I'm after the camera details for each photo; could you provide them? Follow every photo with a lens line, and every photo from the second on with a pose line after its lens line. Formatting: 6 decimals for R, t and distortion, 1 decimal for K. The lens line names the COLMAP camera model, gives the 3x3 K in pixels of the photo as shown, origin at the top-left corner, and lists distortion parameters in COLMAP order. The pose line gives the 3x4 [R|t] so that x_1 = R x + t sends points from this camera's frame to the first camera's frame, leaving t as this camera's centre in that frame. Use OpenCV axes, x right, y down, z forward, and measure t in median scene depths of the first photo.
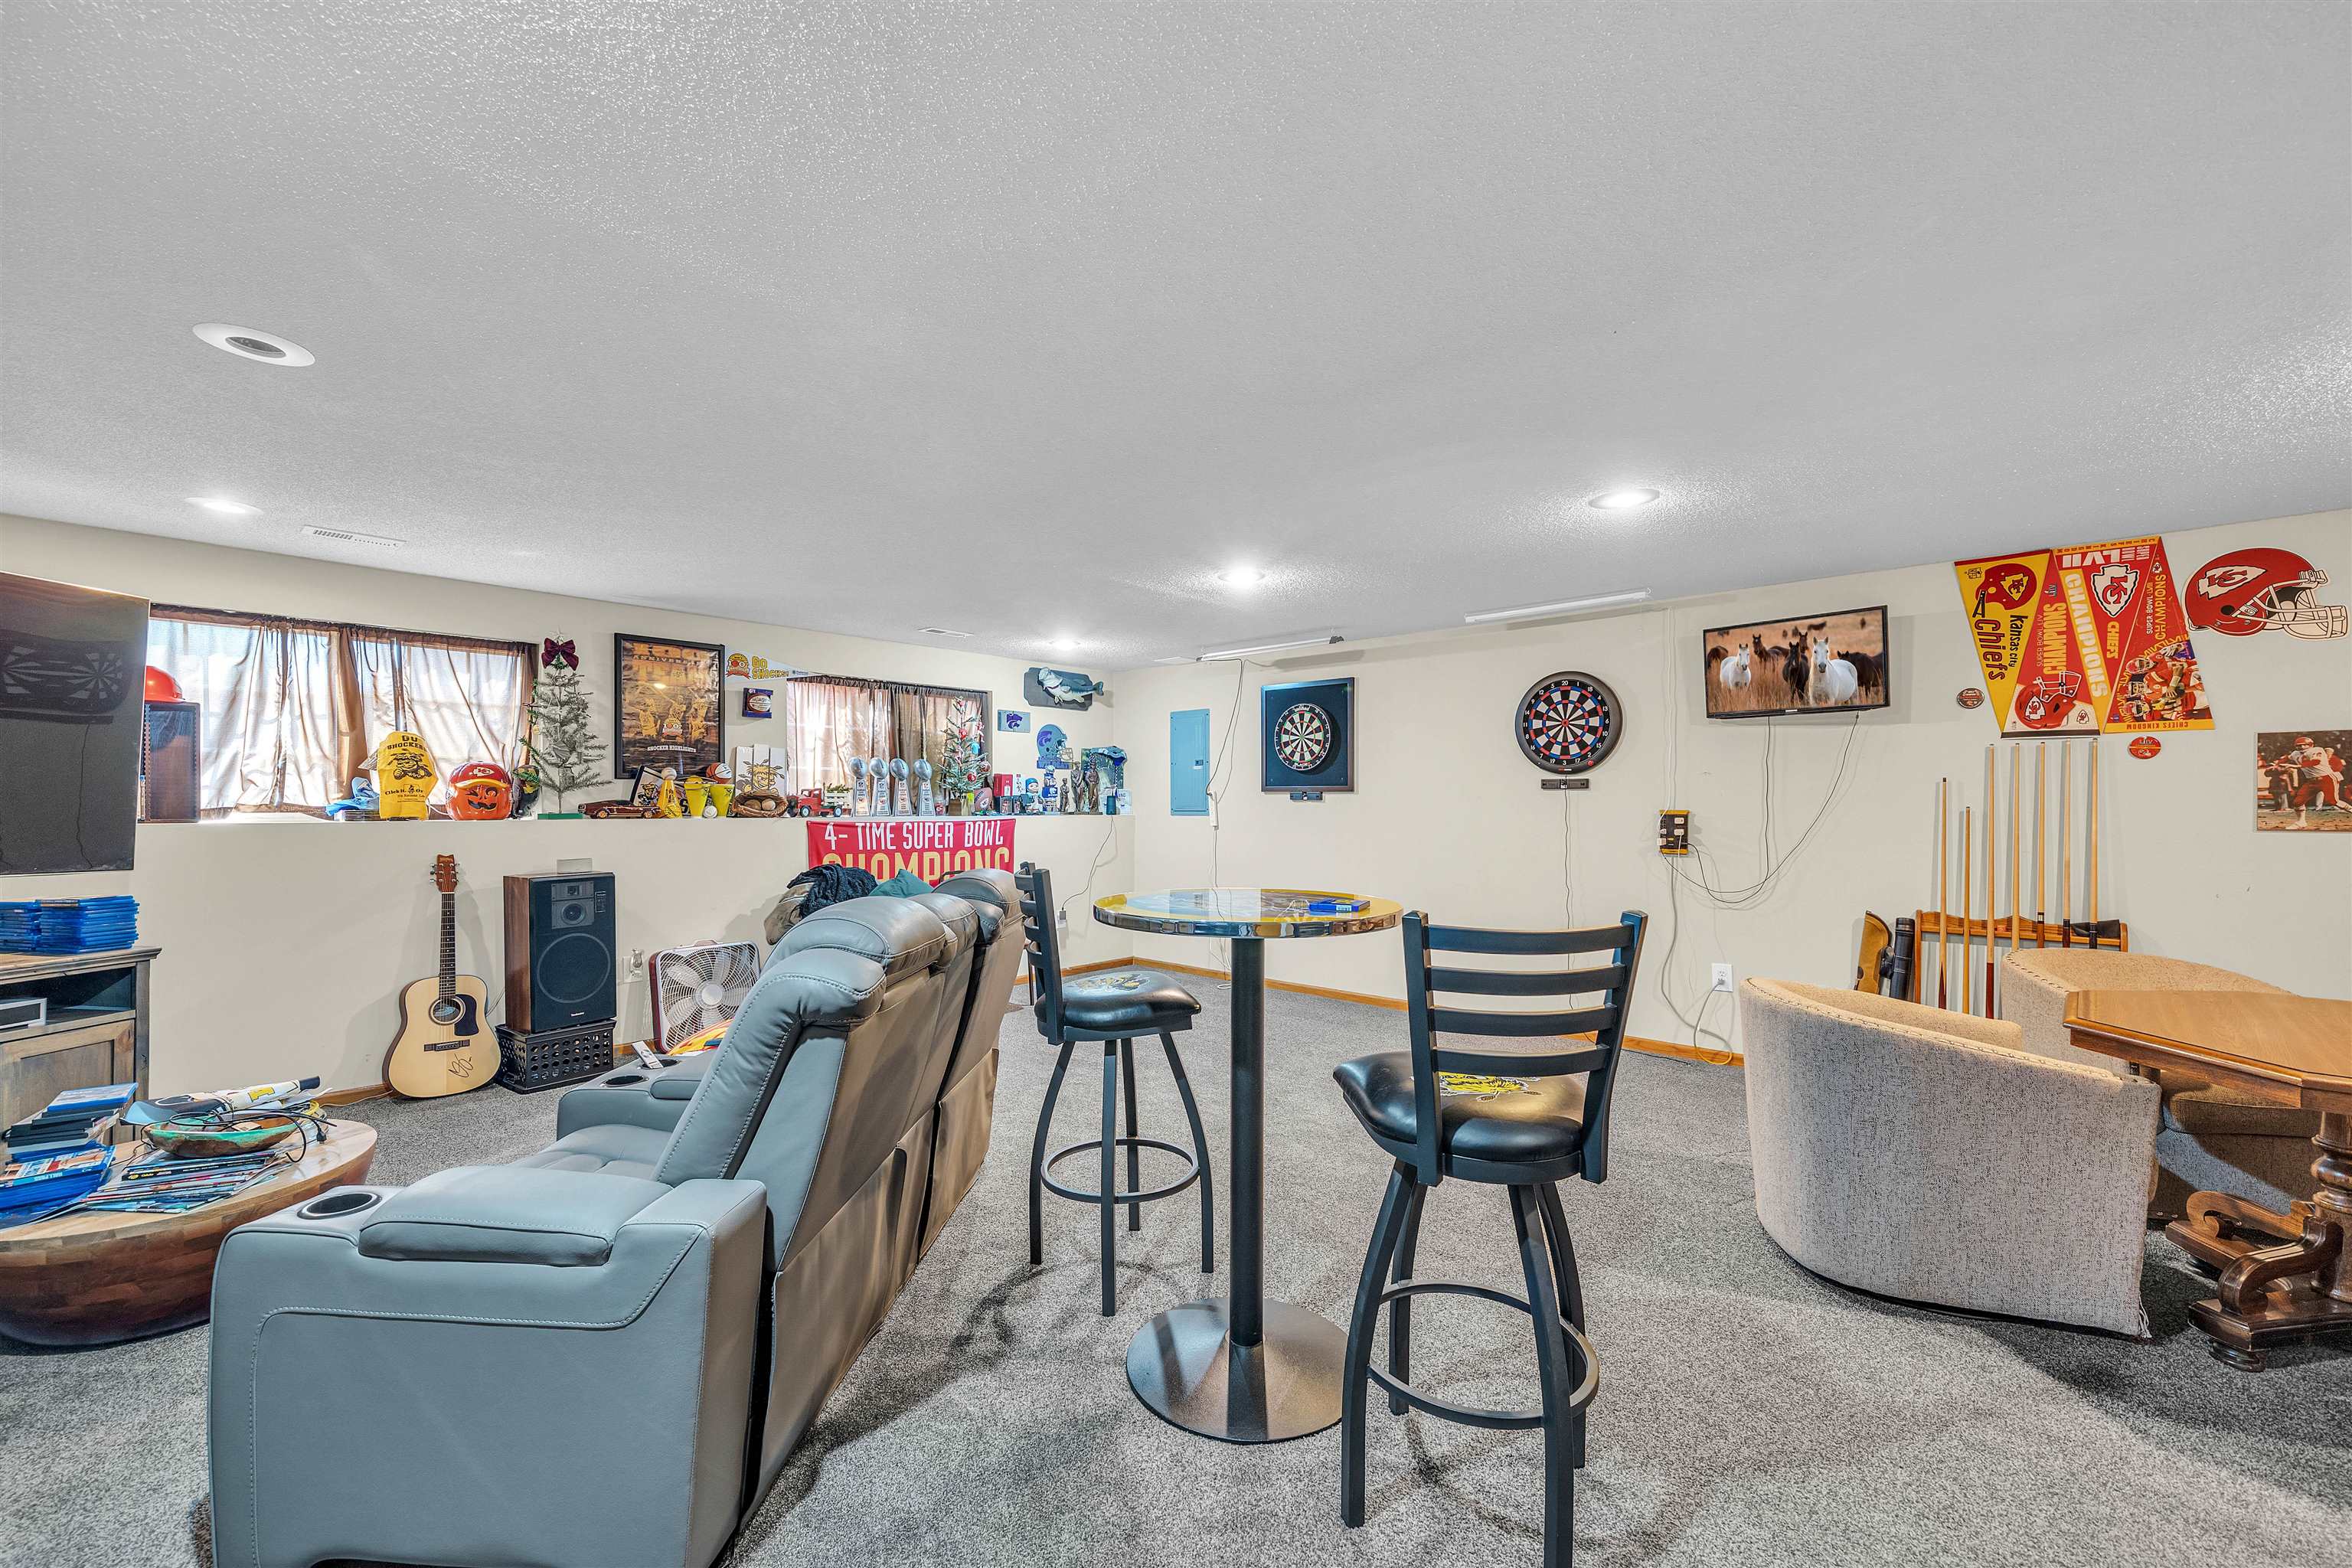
lens RADIAL K [[932.0, 0, 1174.5], [0, 932.0, 786.7], [0, 0, 1]] dist [-0.001682, -0.000341]
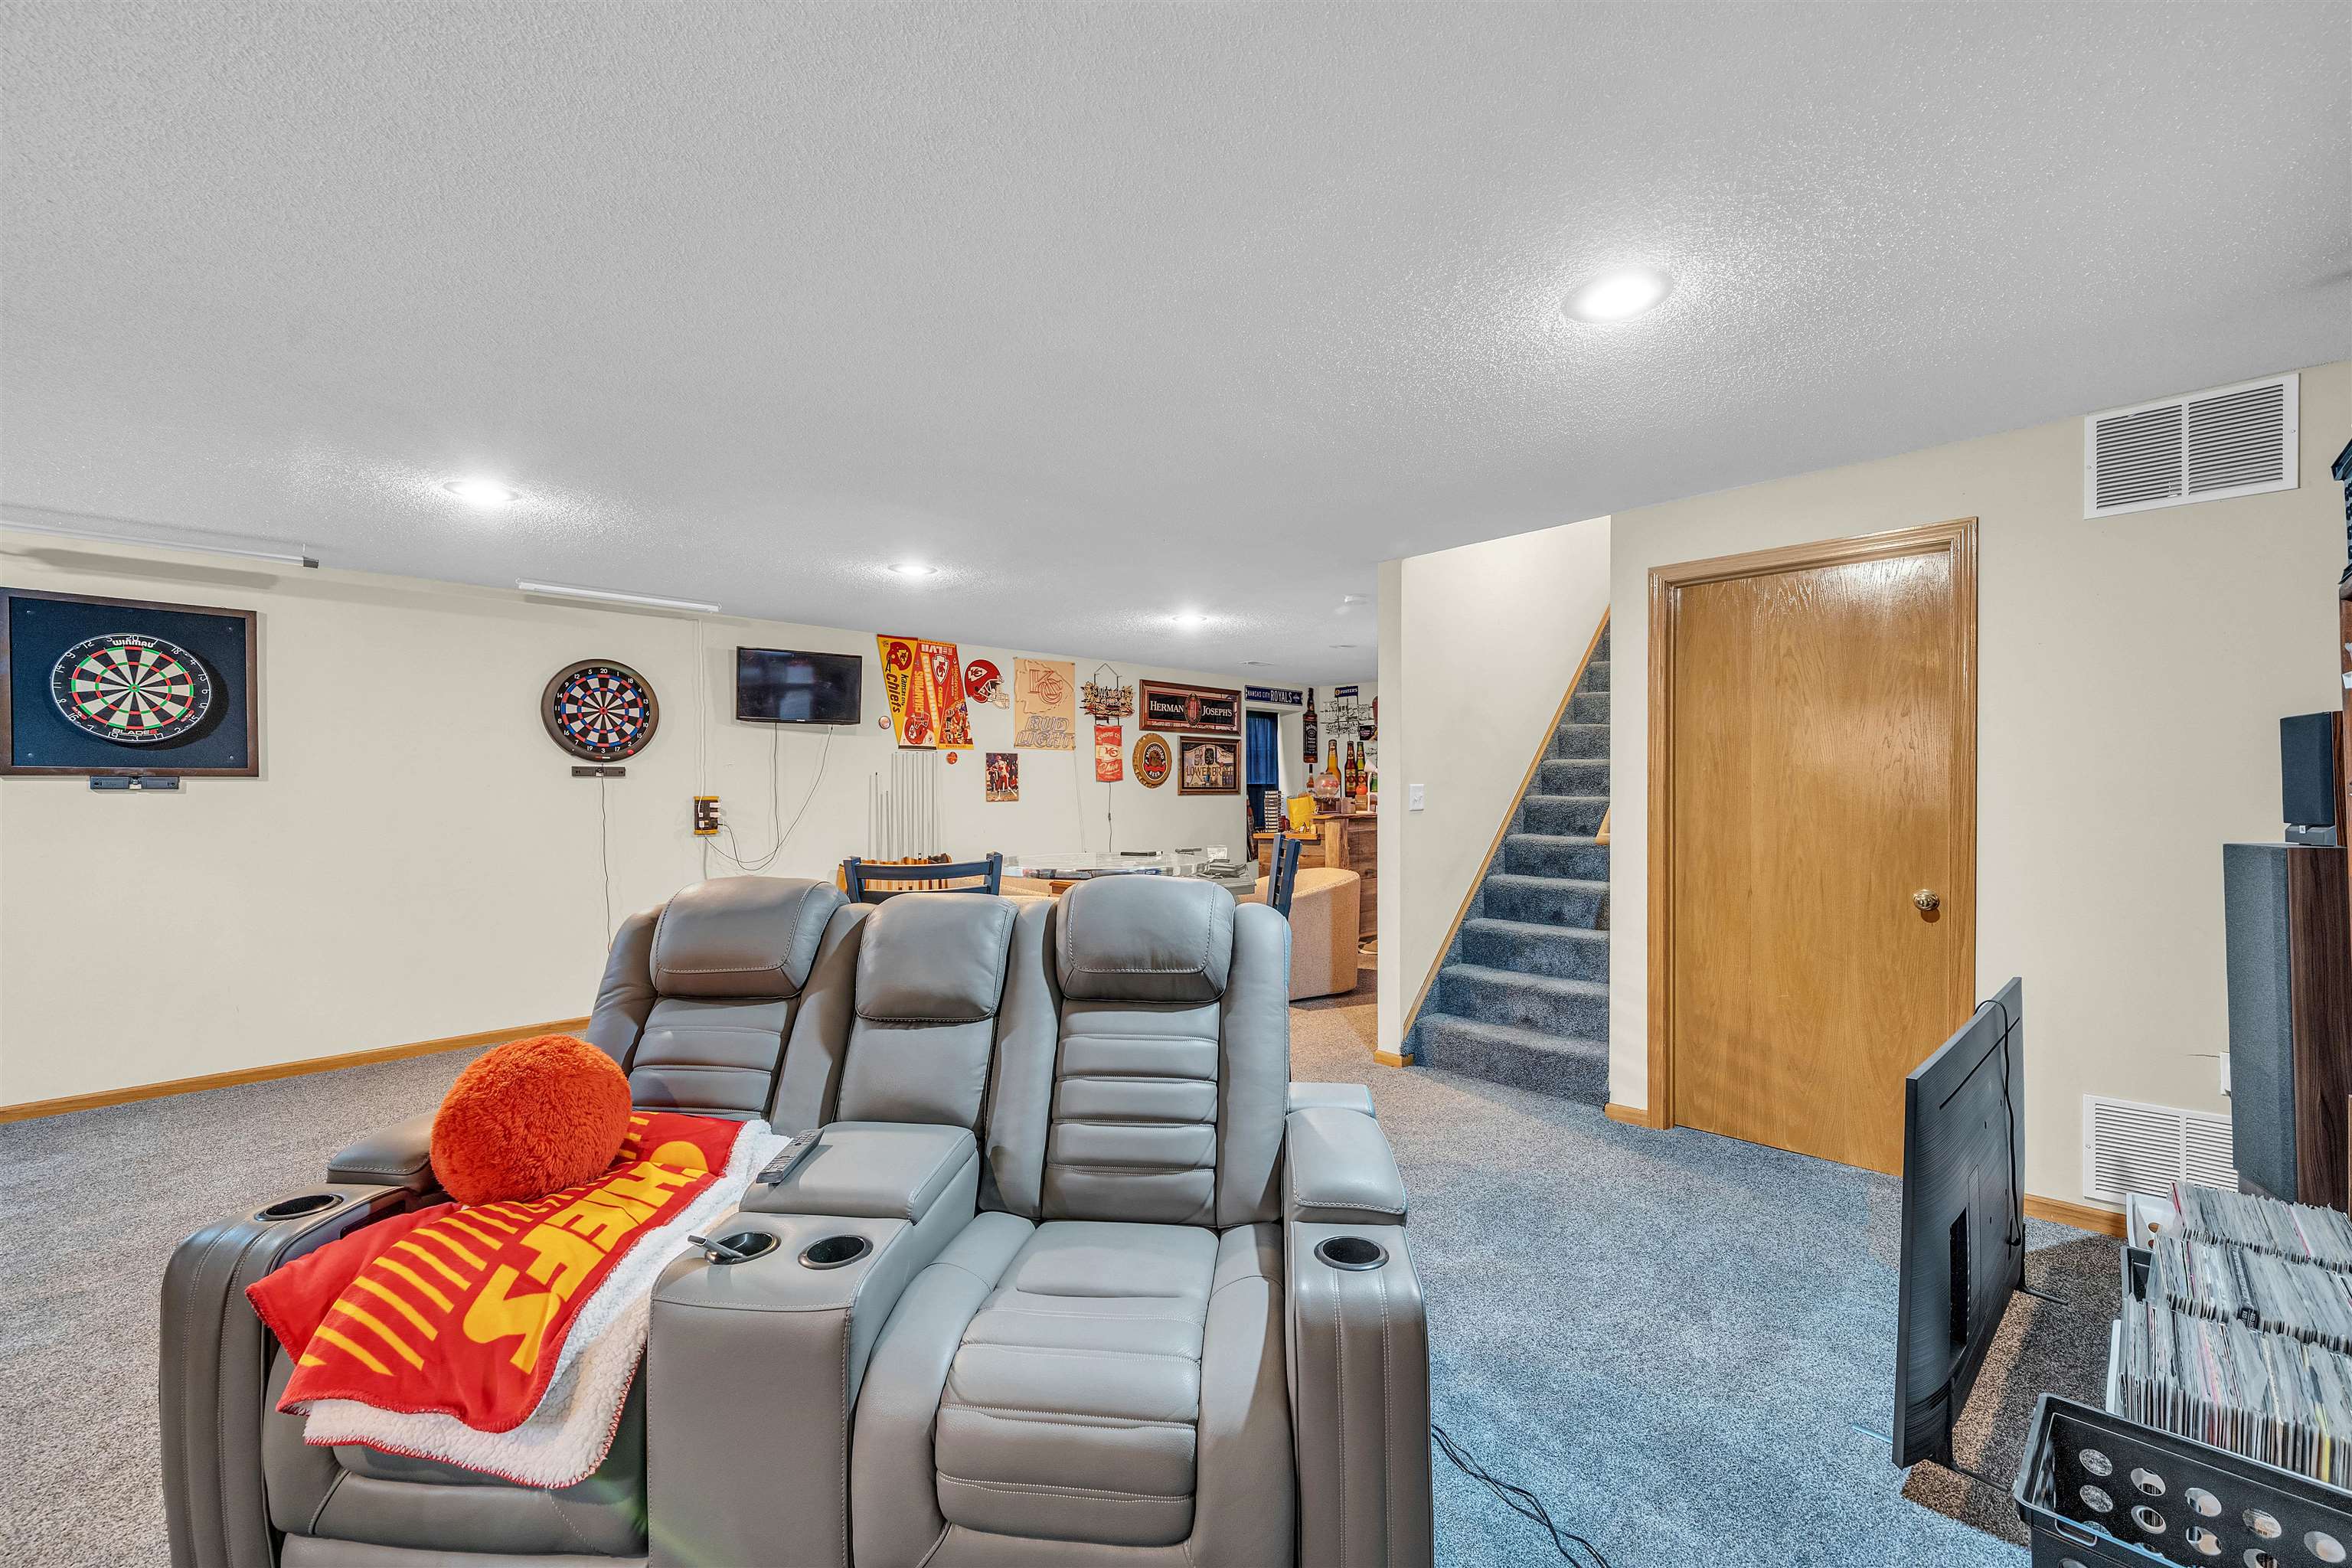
lens RADIAL K [[932.0, 0, 1172.7], [0, 932.0, 790.7], [0, 0, 1]] dist [-0.001682, -0.000341]
pose [[0.046926, 0.003653, 0.998892, -0.581979], [-0.000584, 0.999993, -0.003630, 0.021854], [-0.998898, -0.000413, 0.046928, 0.361590]]
